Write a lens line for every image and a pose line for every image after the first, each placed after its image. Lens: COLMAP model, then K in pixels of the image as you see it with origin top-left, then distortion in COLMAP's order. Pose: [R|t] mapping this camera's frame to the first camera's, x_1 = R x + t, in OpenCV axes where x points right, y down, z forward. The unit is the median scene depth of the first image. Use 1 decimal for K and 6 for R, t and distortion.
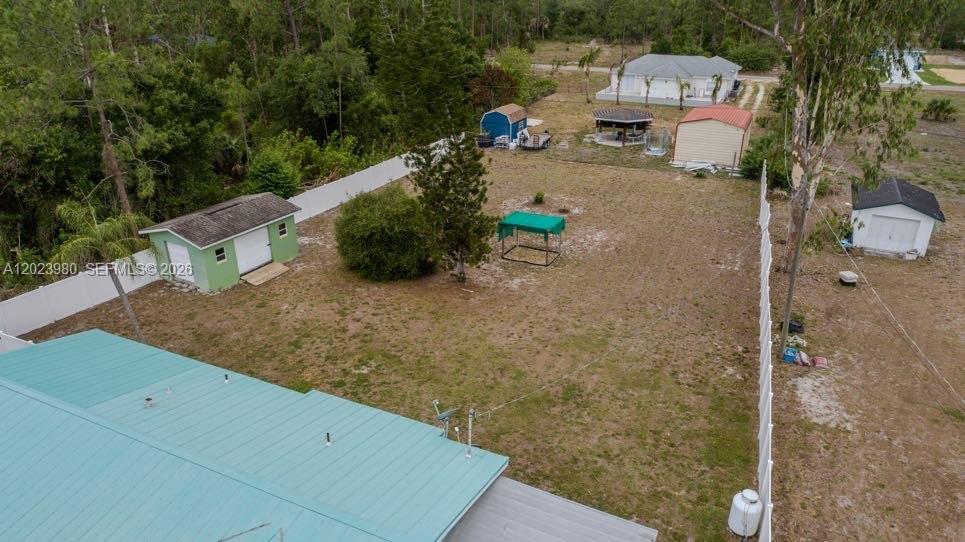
lens RADIAL K [[653.4, 0, 481.3], [0, 653.4, 271.0], [0, 0, 1]] dist [-0.015333, 0.016514]
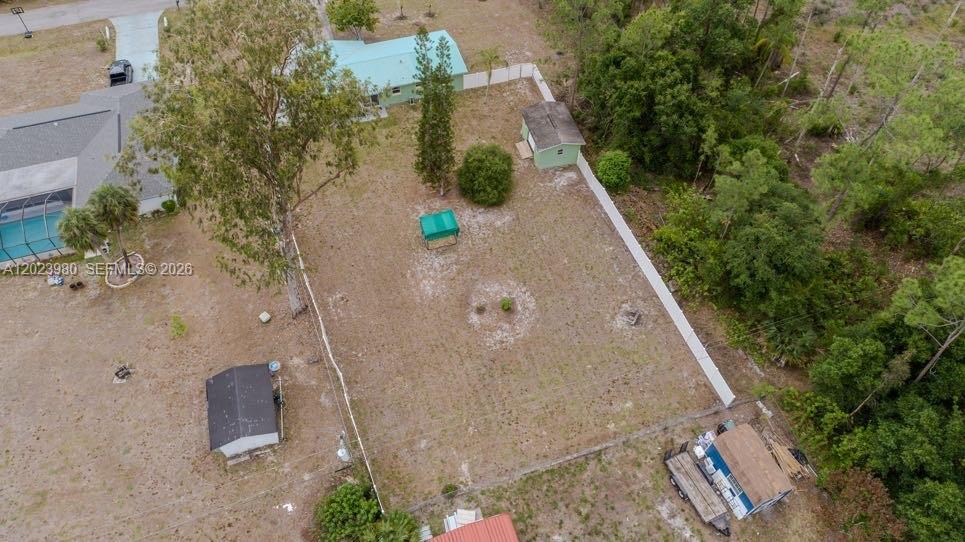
lens RADIAL K [[653.4, 0, 481.3], [0, 653.4, 271.0], [0, 0, 1]] dist [-0.015333, 0.016514]
pose [[-0.712977, 0.548605, -0.436688, 0.752339], [-0.288431, 0.338193, 0.895786, -1.473274], [0.639118, 0.764629, -0.082889, 1.269770]]
